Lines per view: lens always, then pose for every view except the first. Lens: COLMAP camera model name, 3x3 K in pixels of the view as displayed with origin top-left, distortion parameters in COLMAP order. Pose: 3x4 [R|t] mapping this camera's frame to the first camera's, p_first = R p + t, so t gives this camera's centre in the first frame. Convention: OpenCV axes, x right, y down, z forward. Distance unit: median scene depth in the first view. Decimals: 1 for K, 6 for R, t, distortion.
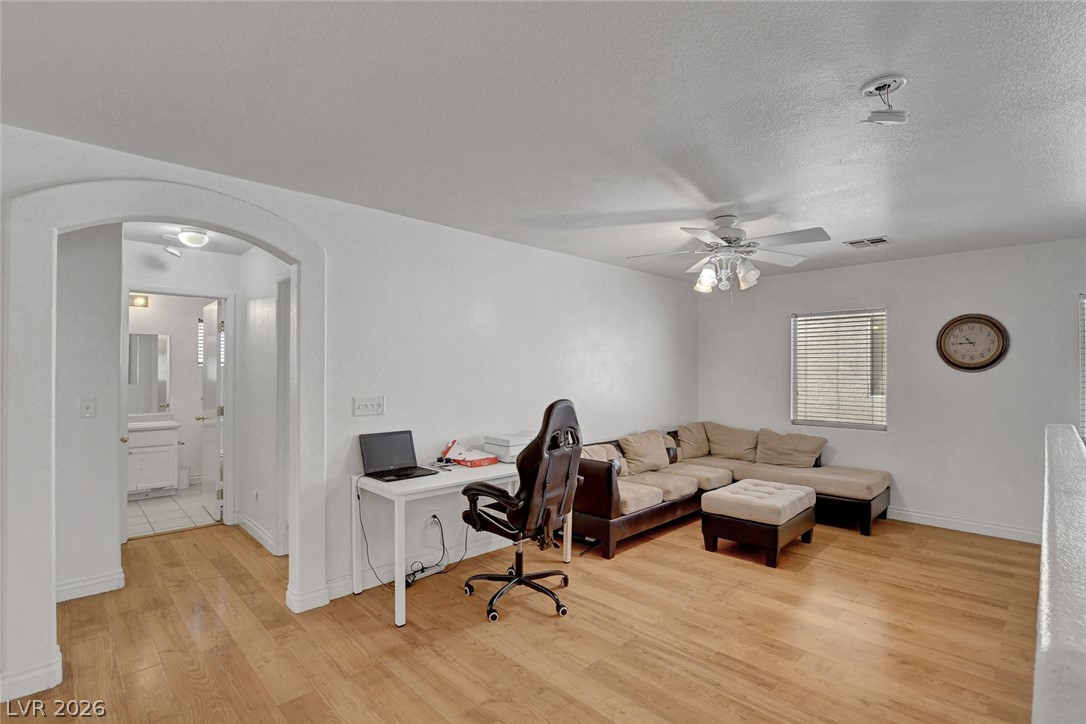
lens RADIAL K [[507.1, 0, 543.0], [0, 507.1, 362.0], [0, 0, 1]] dist [-0.017150, 0.000320]
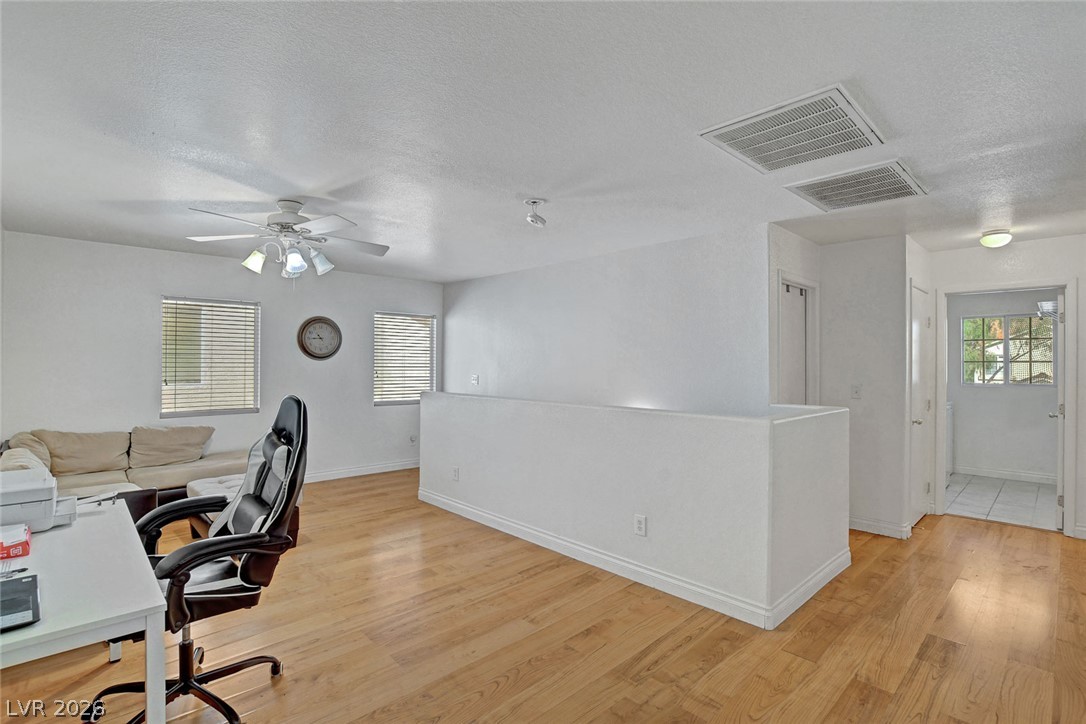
lens RADIAL K [[507.1, 0, 543.0], [0, 507.1, 362.0], [0, 0, 1]] dist [-0.017150, 0.000320]
pose [[0.025832, -0.003588, 0.999660, -0.634466], [-0.023753, 0.999709, 0.004202, 0.006633], [-0.999384, -0.023853, 0.025739, 0.513543]]
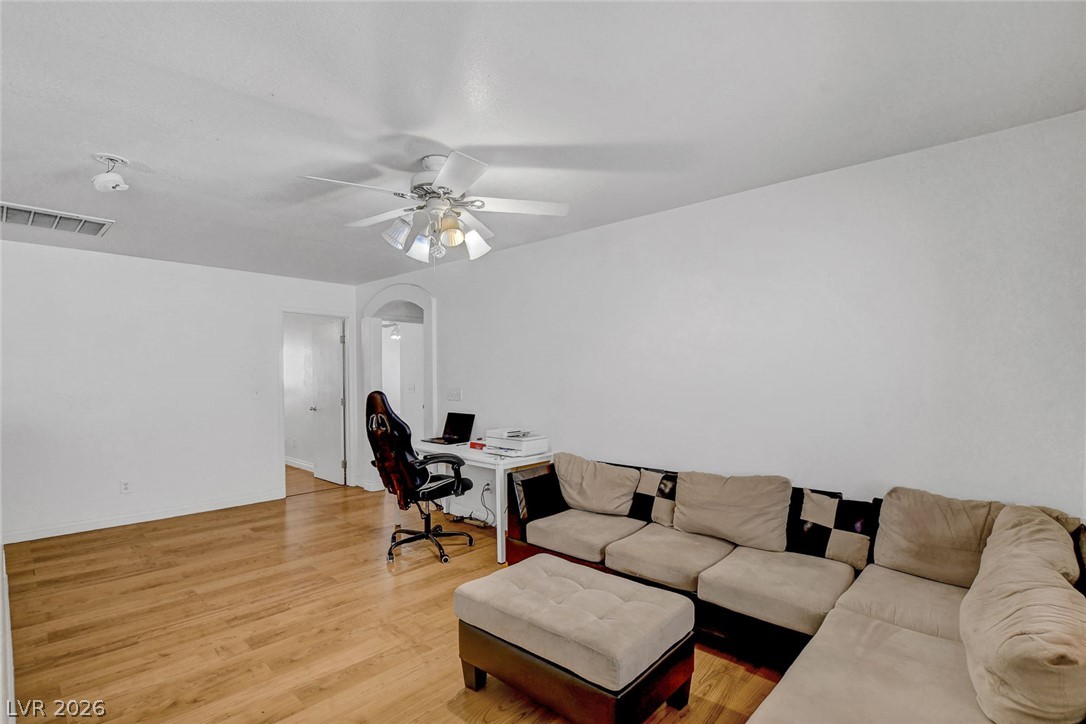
lens RADIAL K [[513.8, 0, 546.1], [0, 513.8, 383.9], [0, 0, 1]] dist [-0.017564, 0.000195]
pose [[0.046866, 0.006707, -0.998879, 1.191263], [0.023520, 0.999693, 0.007816, 0.044040], [0.998624, -0.023860, 0.046694, 1.186161]]
